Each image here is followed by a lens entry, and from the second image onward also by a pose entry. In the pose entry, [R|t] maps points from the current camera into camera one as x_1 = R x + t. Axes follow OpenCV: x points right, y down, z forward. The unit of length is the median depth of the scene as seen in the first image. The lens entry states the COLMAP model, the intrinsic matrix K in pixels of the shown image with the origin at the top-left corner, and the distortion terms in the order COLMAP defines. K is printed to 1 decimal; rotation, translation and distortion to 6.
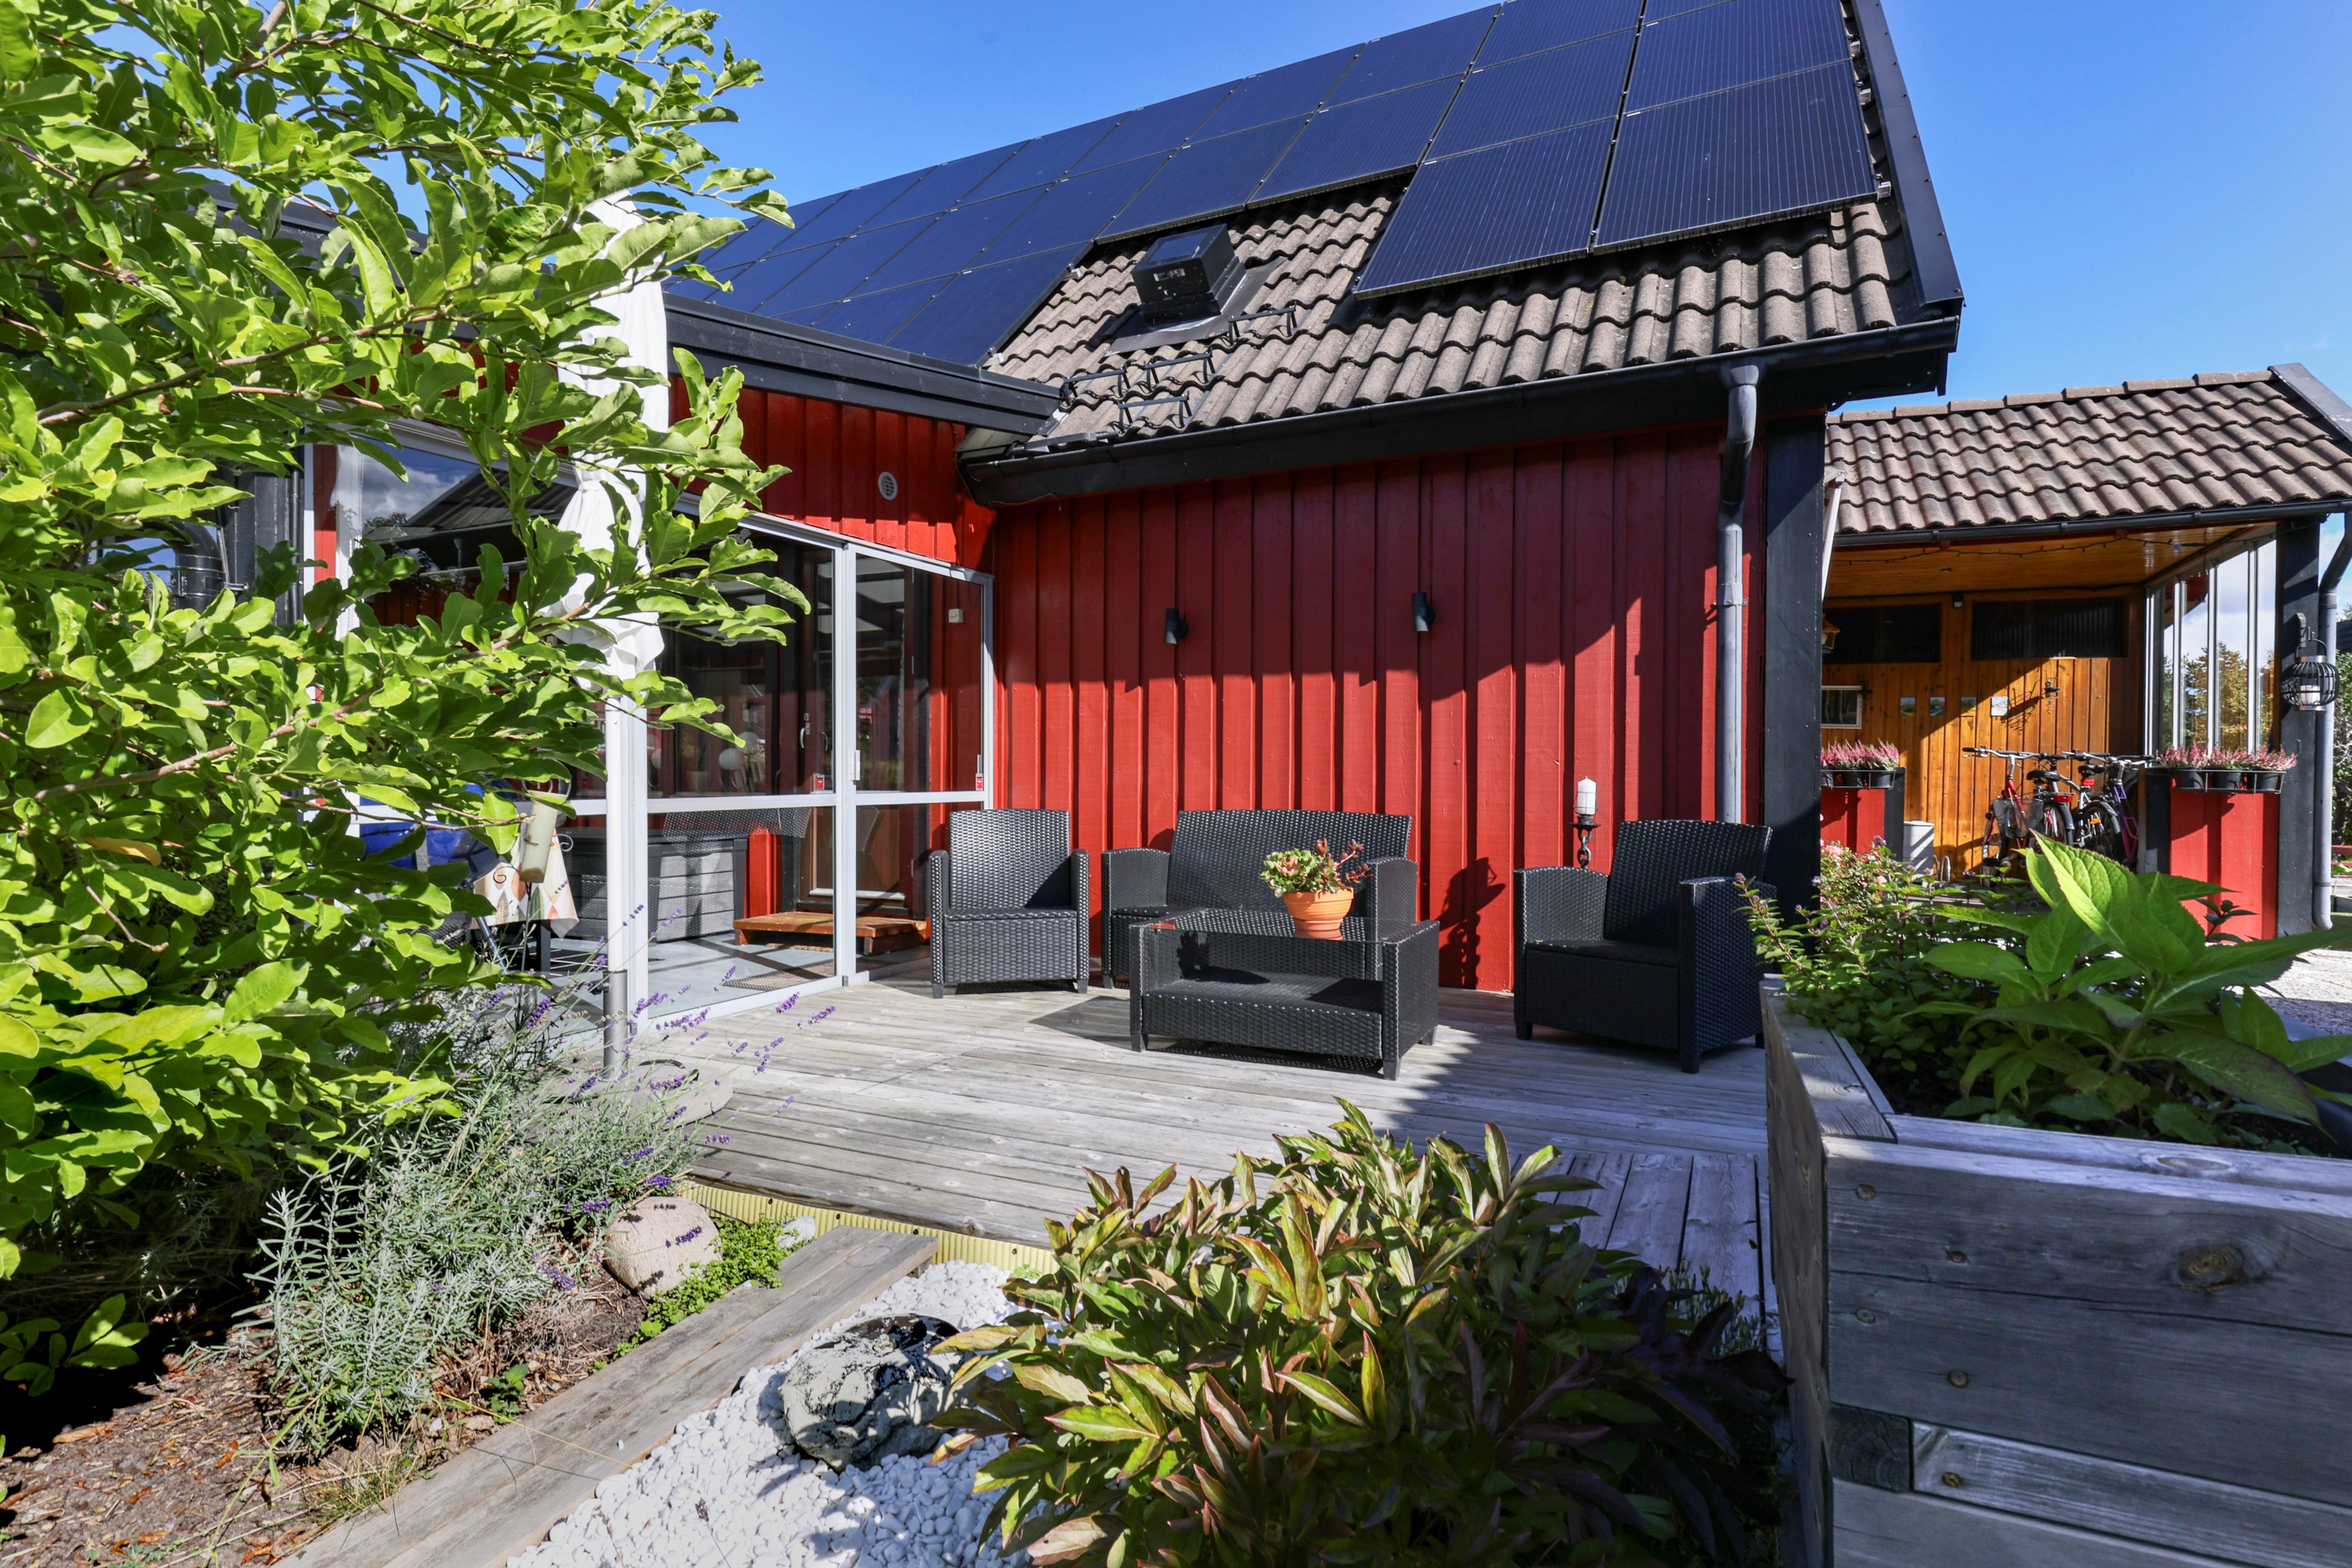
lens RADIAL K [[1162.5, 0, 1176.0], [0, 1162.5, 784.0], [0, 0, 1]] dist [0.000311, -0.000002]
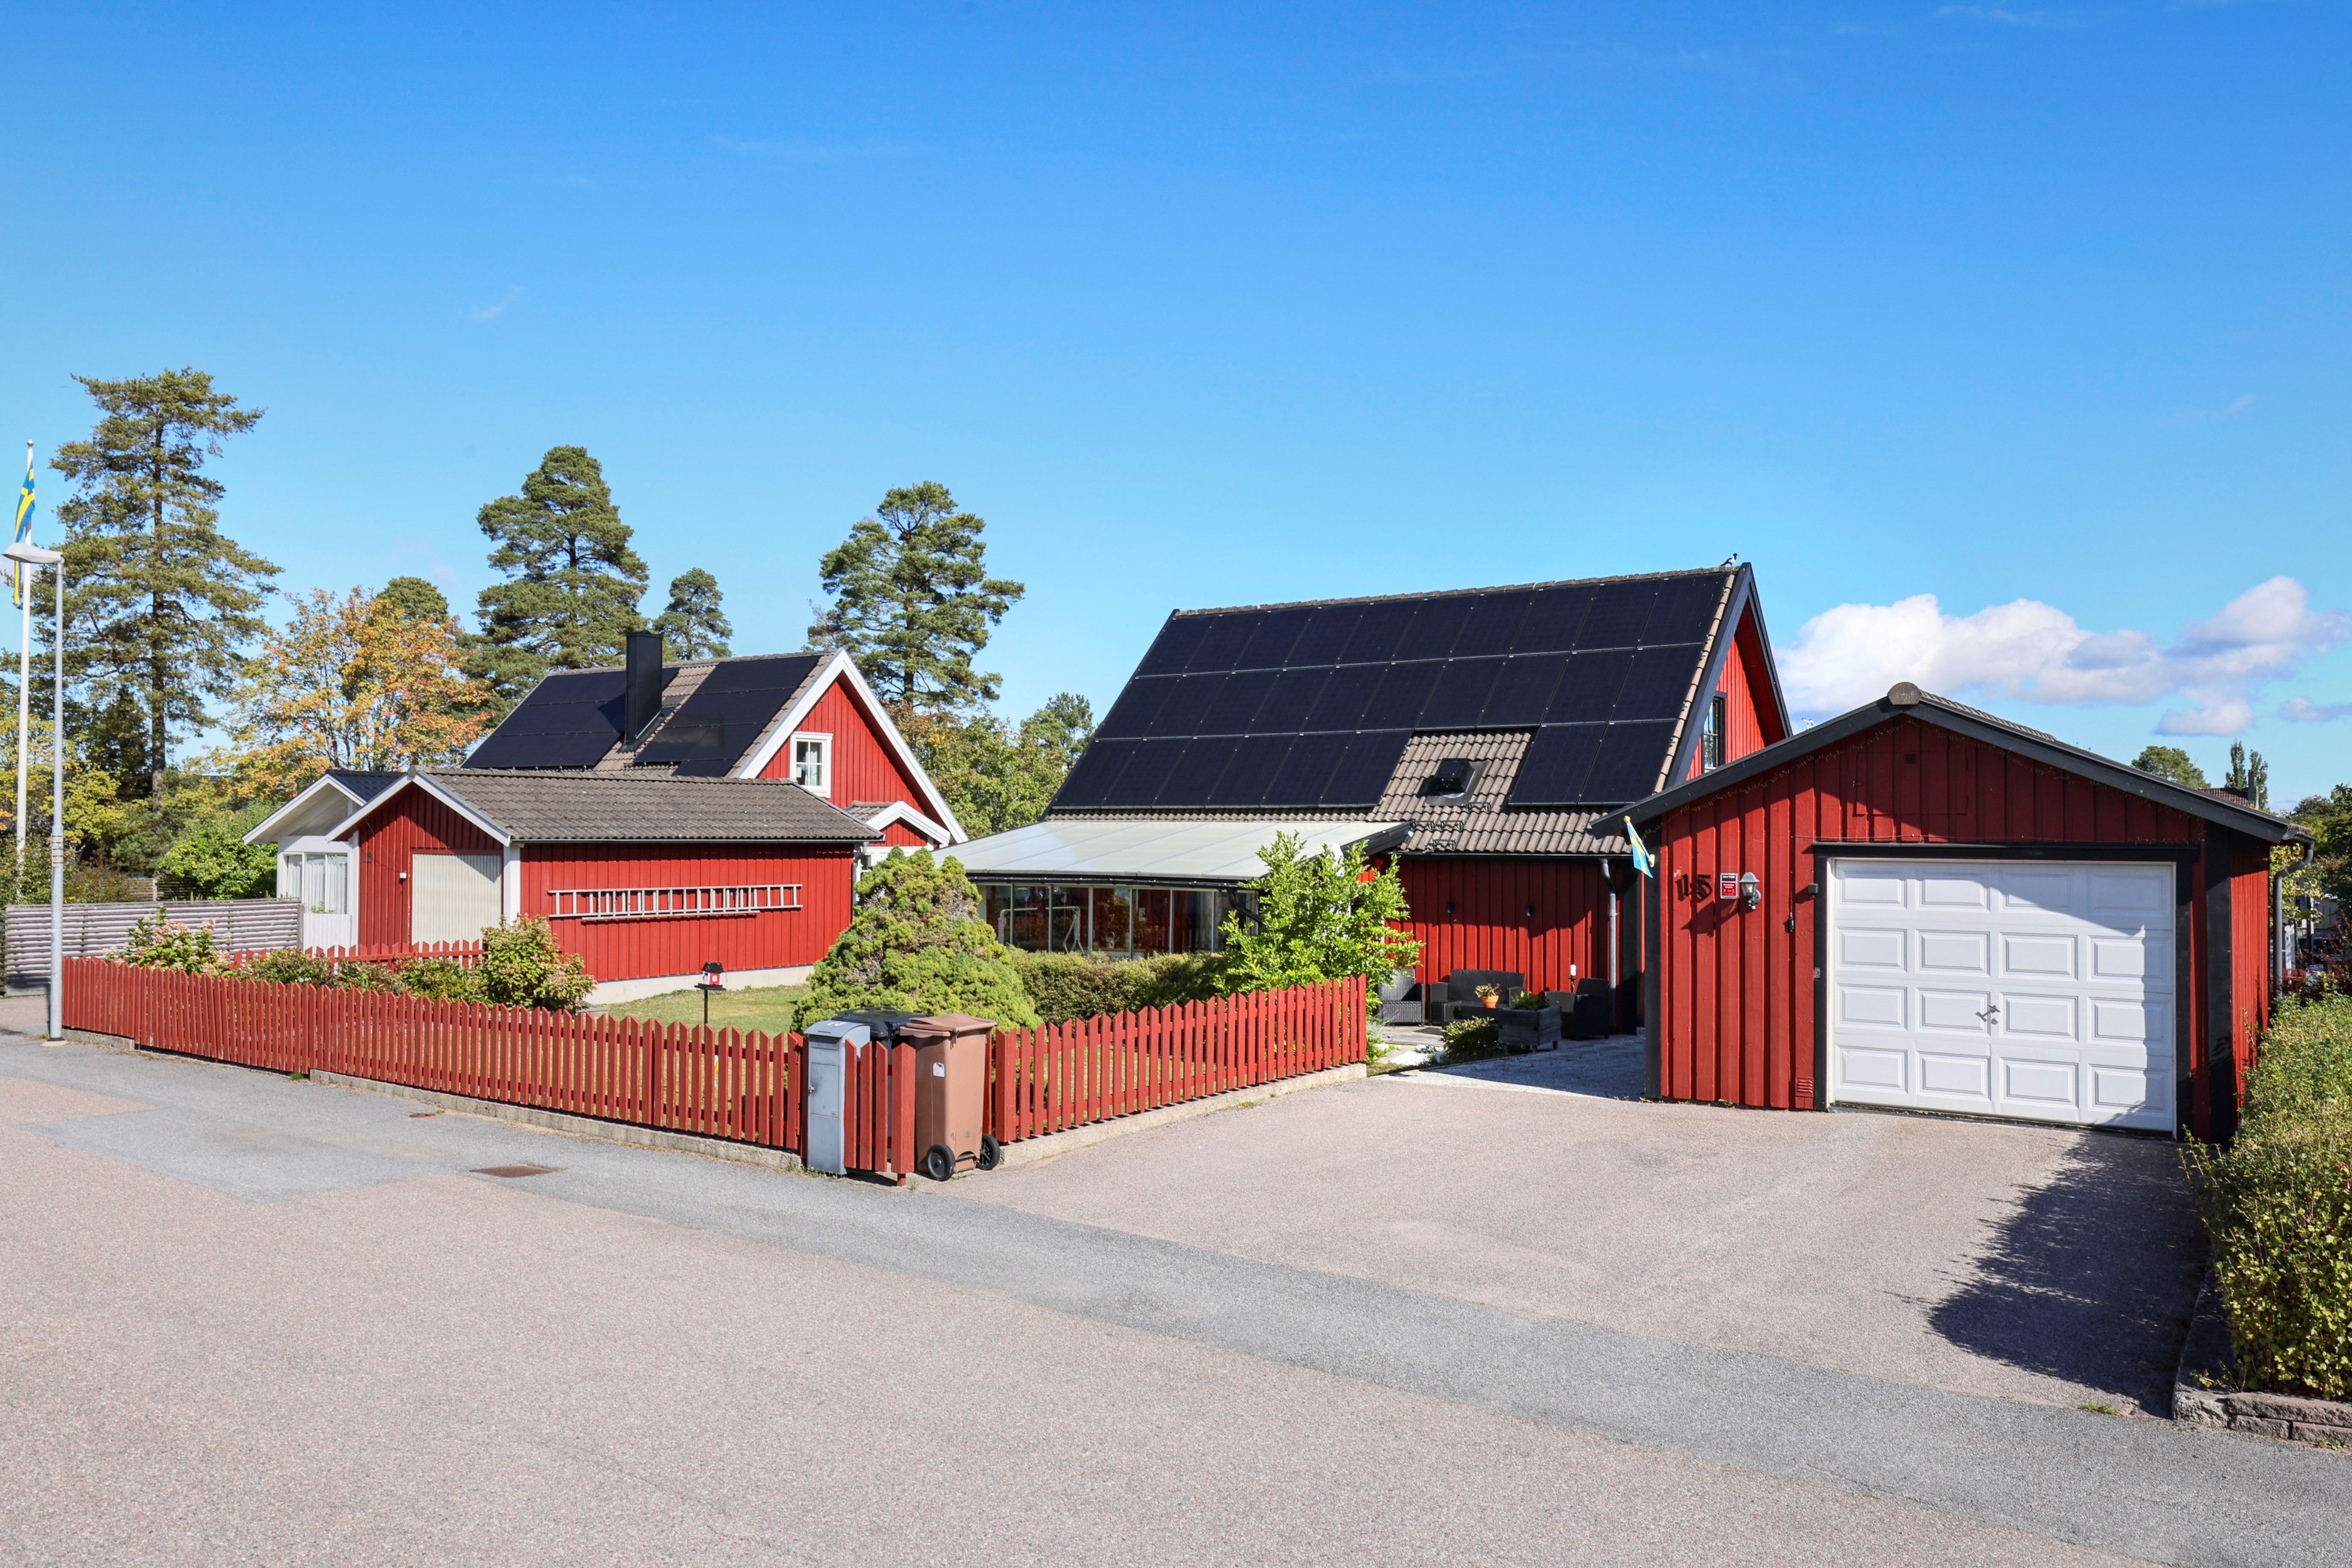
lens RADIAL K [[1645.3, 0, 1176.0], [0, 1645.3, 784.0], [0, 0, 1]] dist [0.001276, 0.000085]
pose [[0.989690, -0.003238, -0.143189, -0.100249], [-0.002334, 0.999247, -0.038729, -0.314093], [0.143206, 0.038664, 0.988937, -3.618673]]
